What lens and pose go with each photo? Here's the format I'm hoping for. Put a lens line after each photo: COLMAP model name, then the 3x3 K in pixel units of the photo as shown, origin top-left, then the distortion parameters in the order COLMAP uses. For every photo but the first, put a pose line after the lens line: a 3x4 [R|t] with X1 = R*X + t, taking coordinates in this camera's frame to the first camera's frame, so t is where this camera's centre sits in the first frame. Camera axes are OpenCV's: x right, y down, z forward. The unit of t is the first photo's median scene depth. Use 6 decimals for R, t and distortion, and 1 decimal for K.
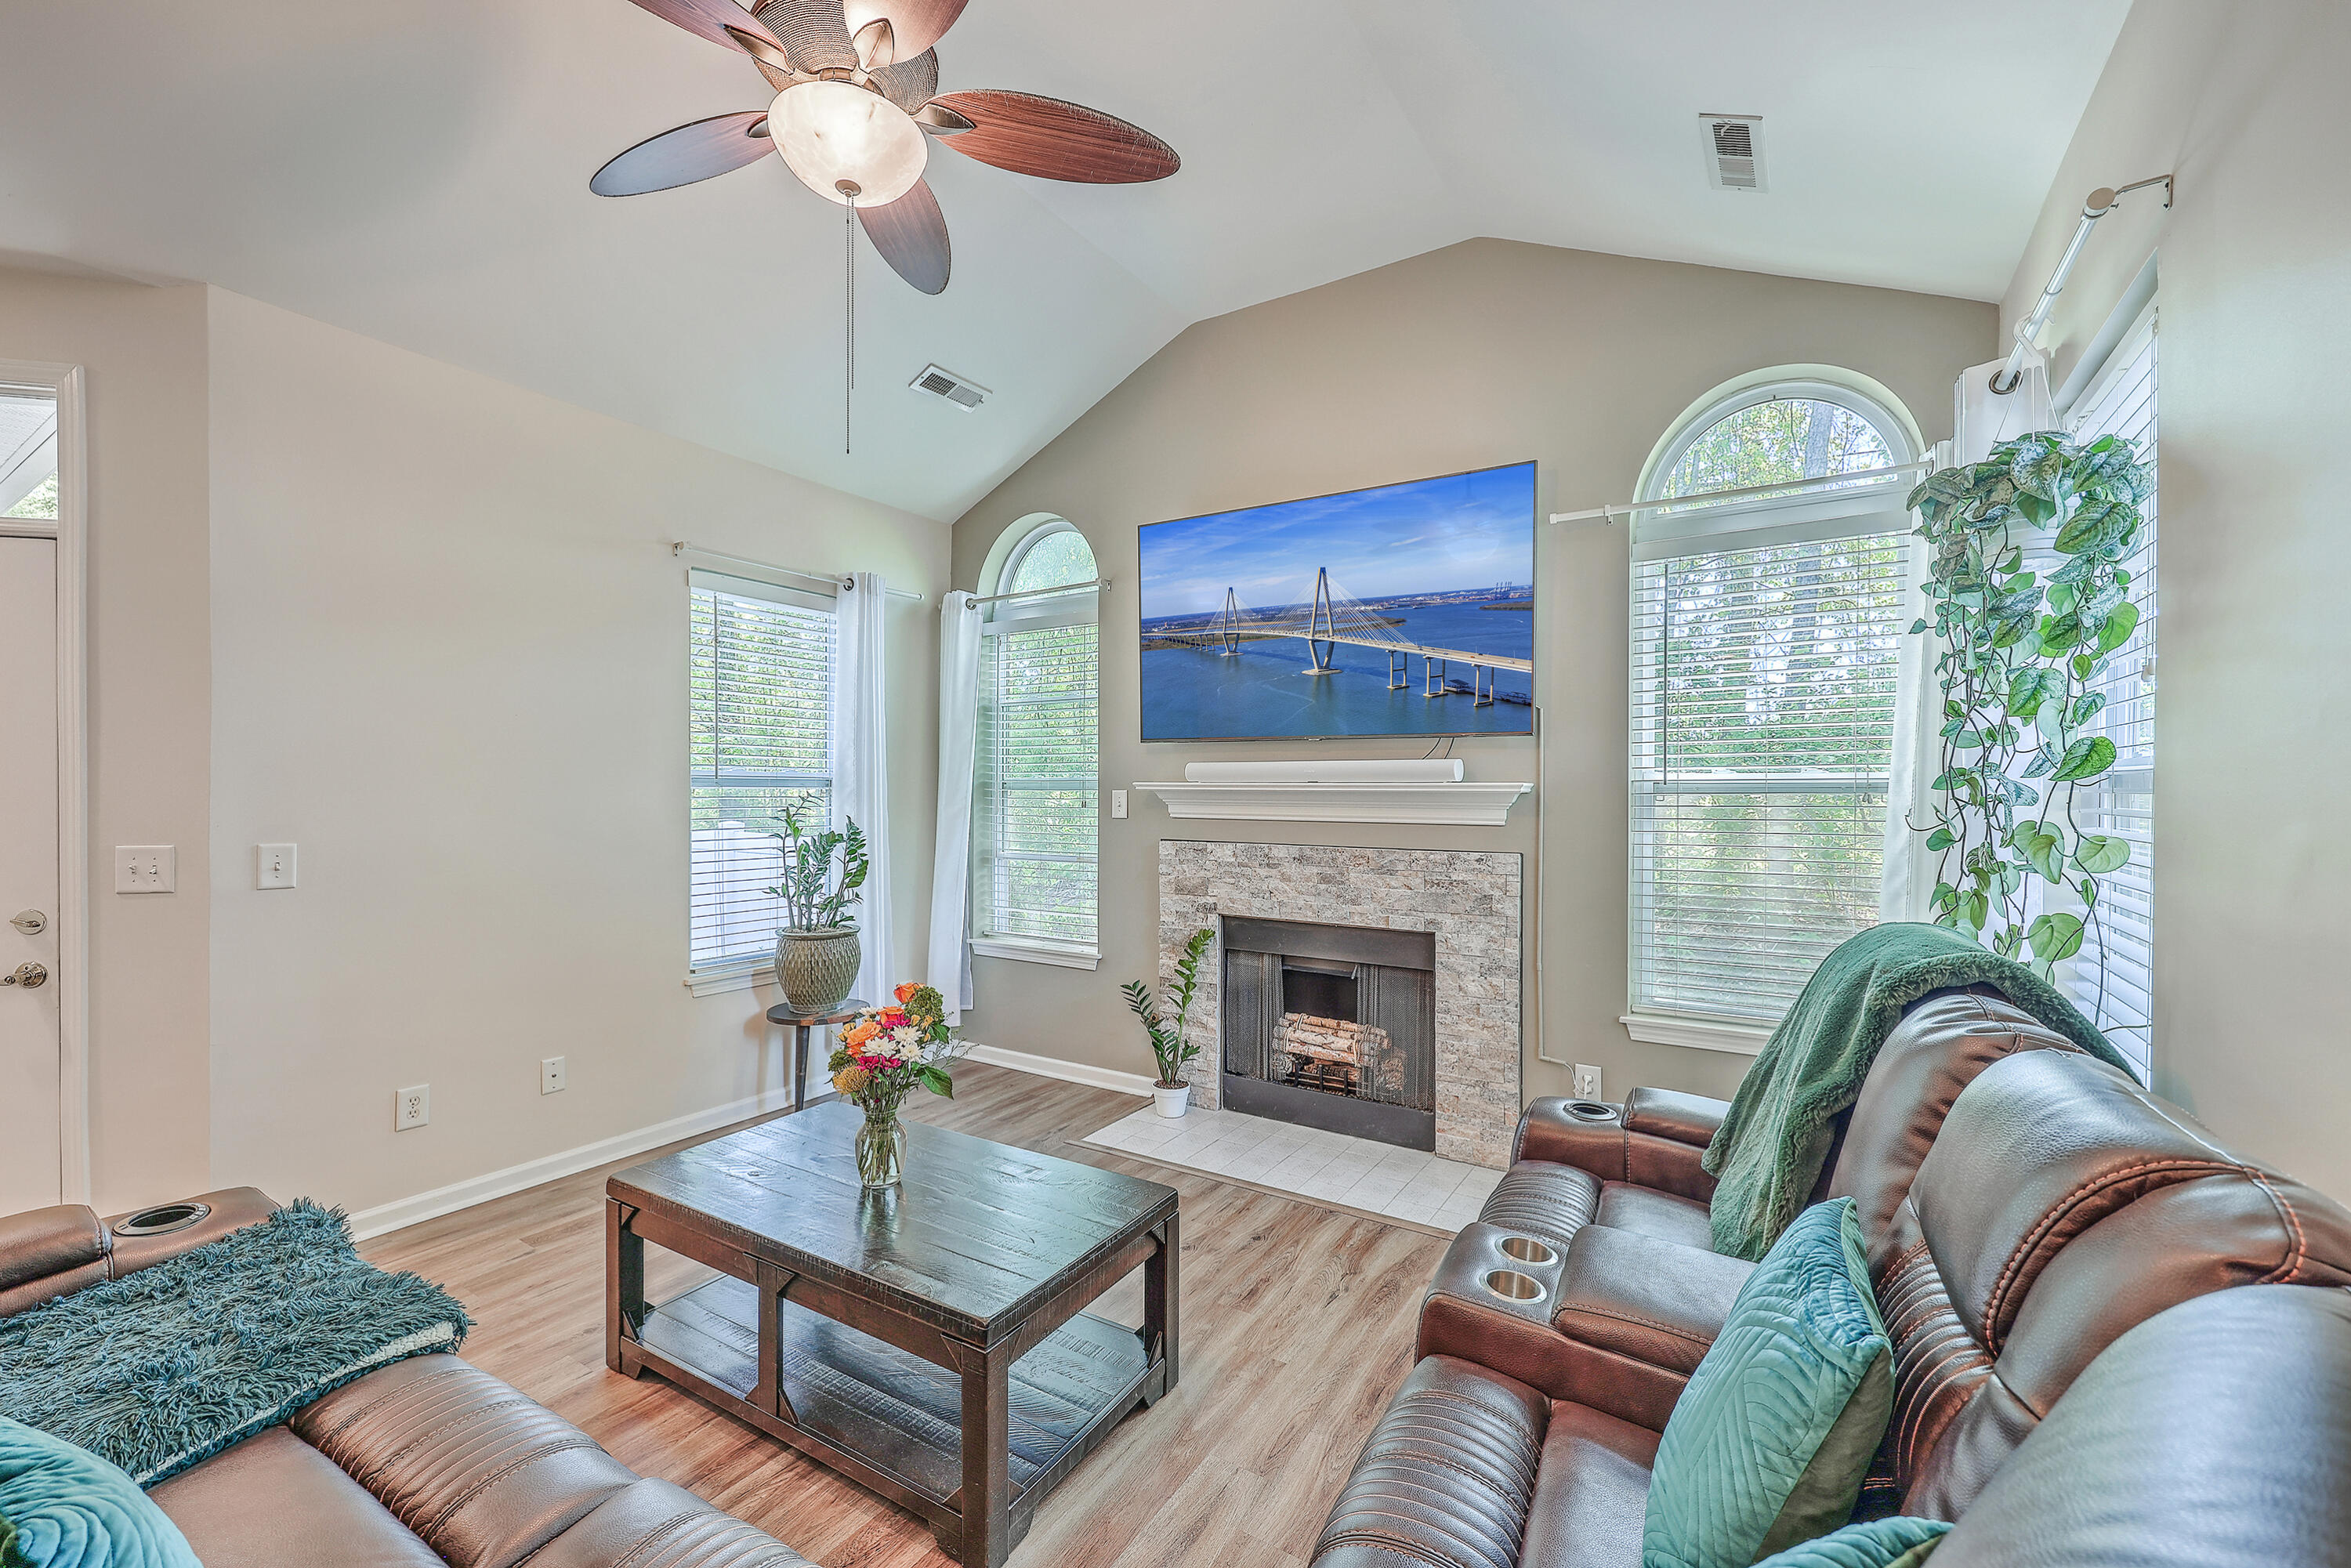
lens RADIAL K [[960.1, 0, 1245.4], [0, 960.1, 808.8], [0, 0, 1]] dist [-0.000044, 0.000313]
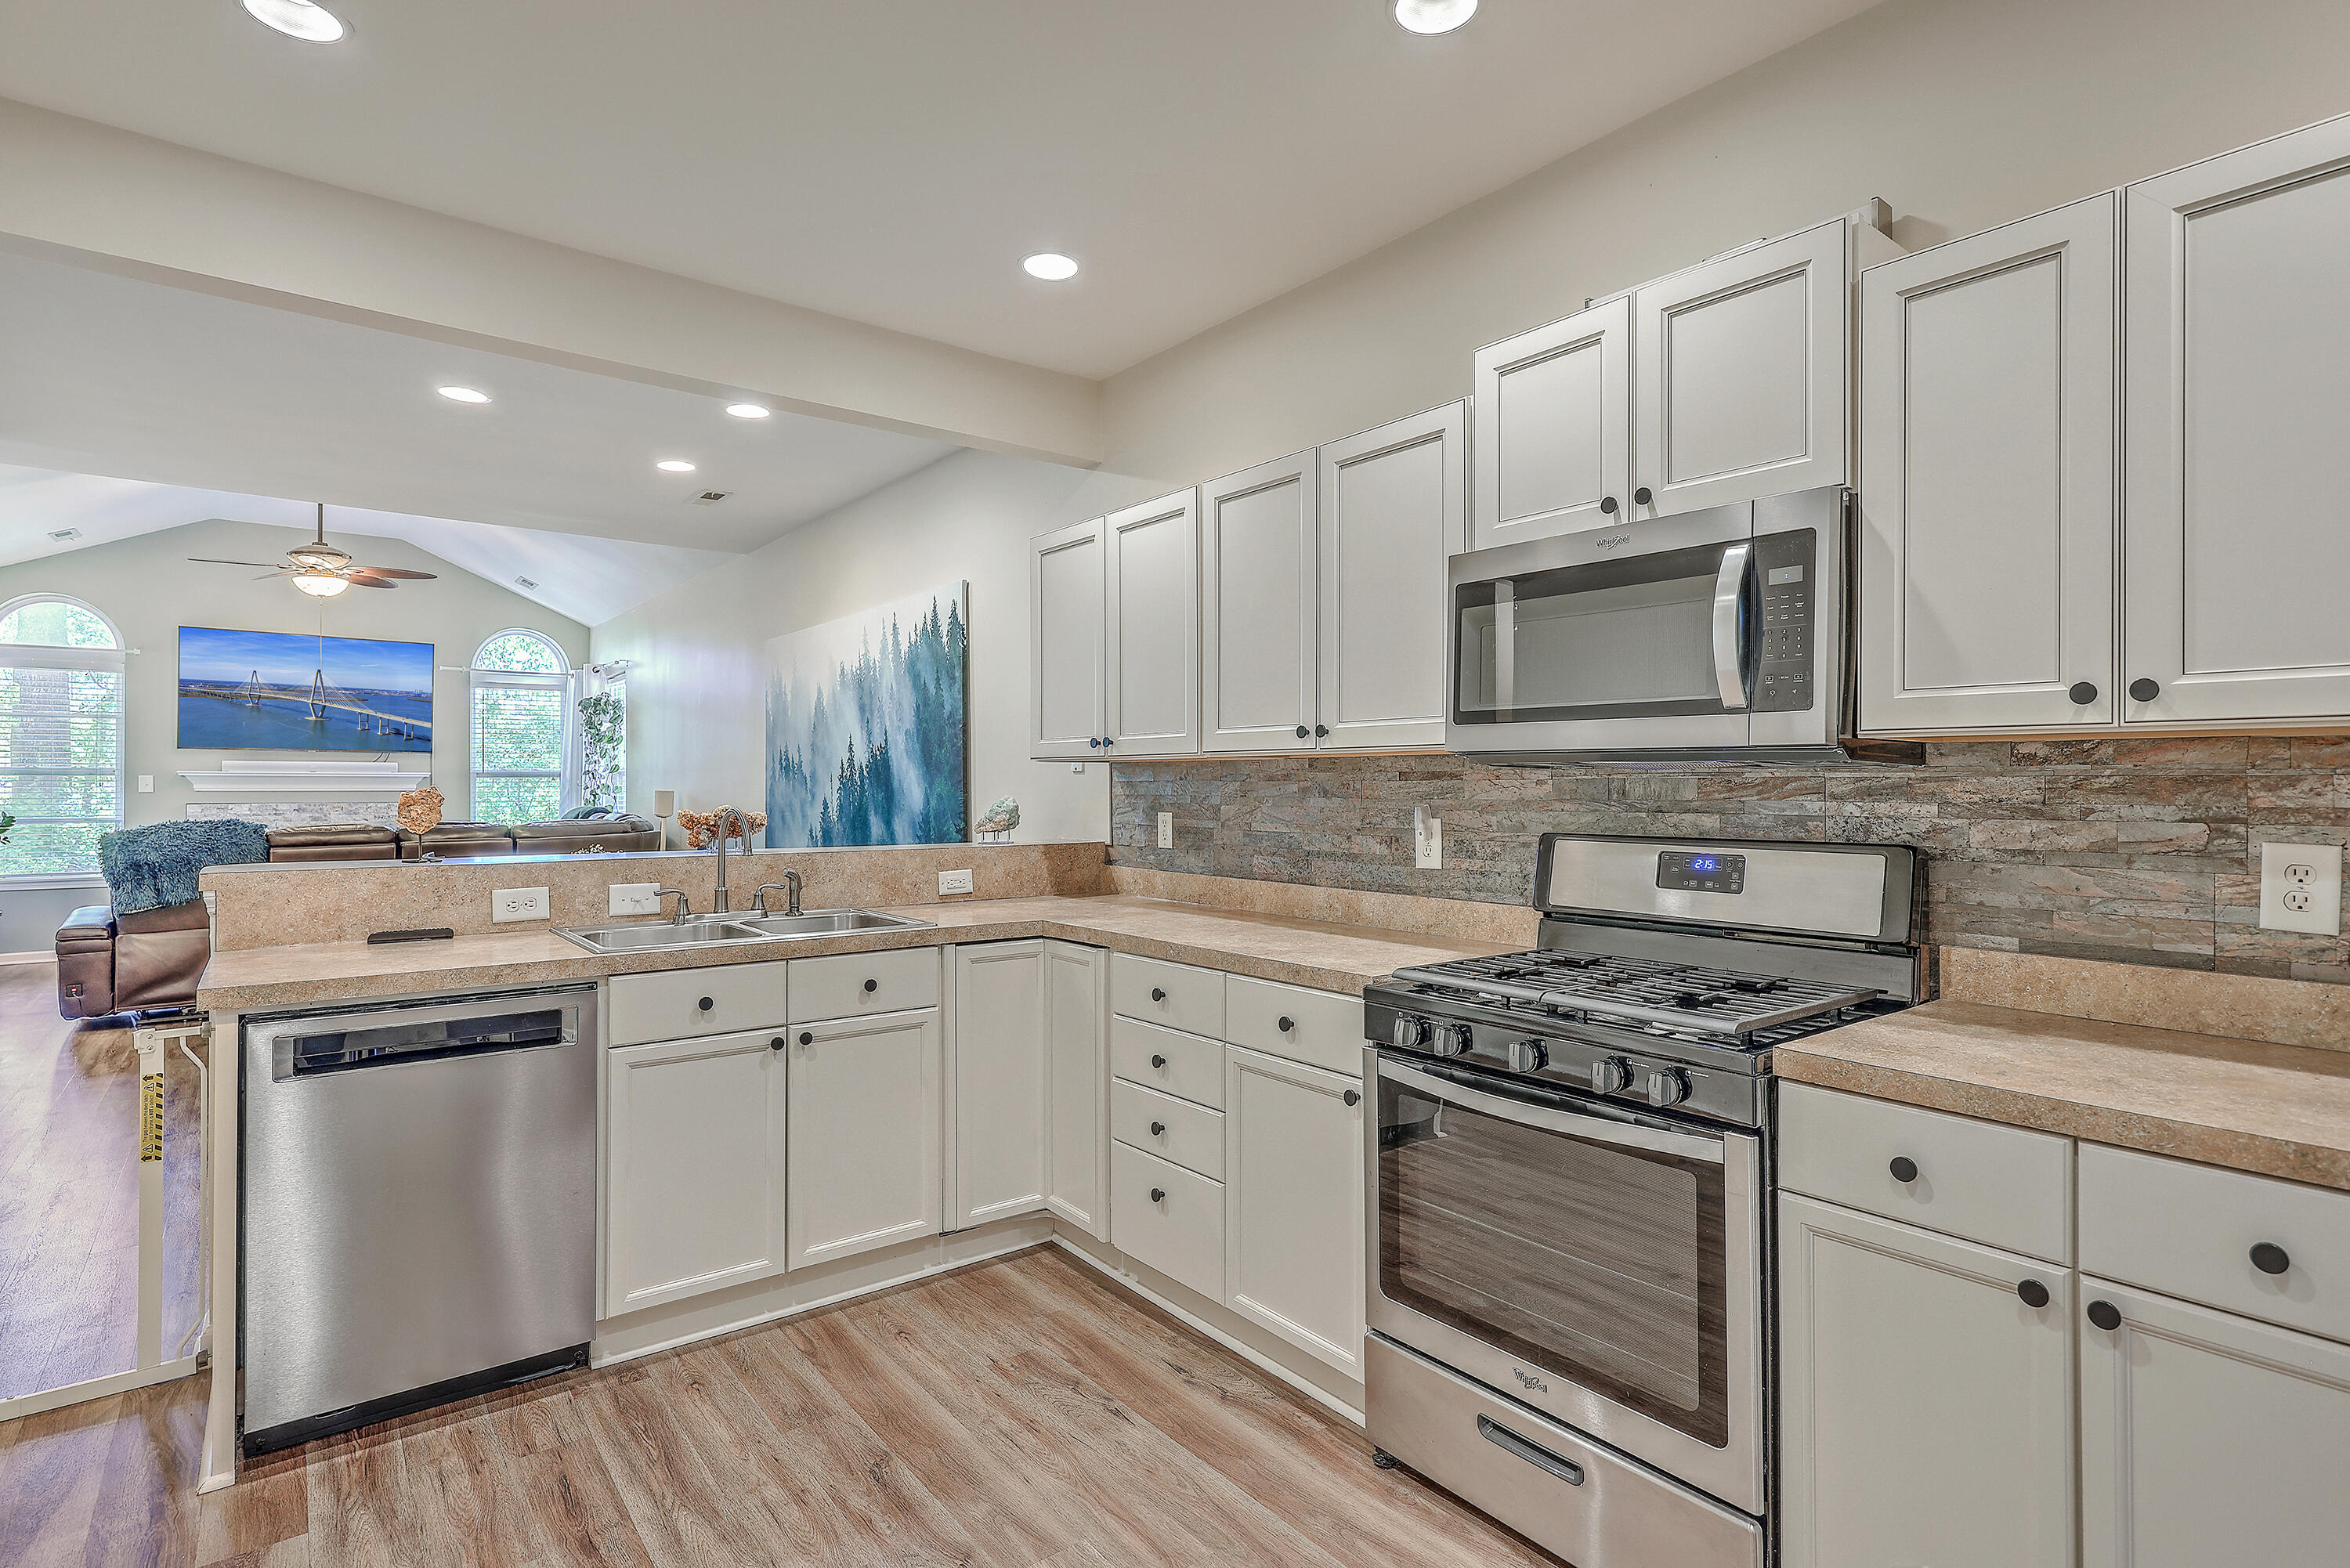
lens RADIAL K [[1167.0, 0, 1106.3], [0, 1167.0, 784.9], [0, 0, 1]] dist [-0.010151, 0.000457]
pose [[0.434627, 0.001428, 0.900609, -1.409958], [0.019785, 0.999742, -0.011133, 0.062196], [-0.900393, 0.022658, 0.434487, -1.598233]]
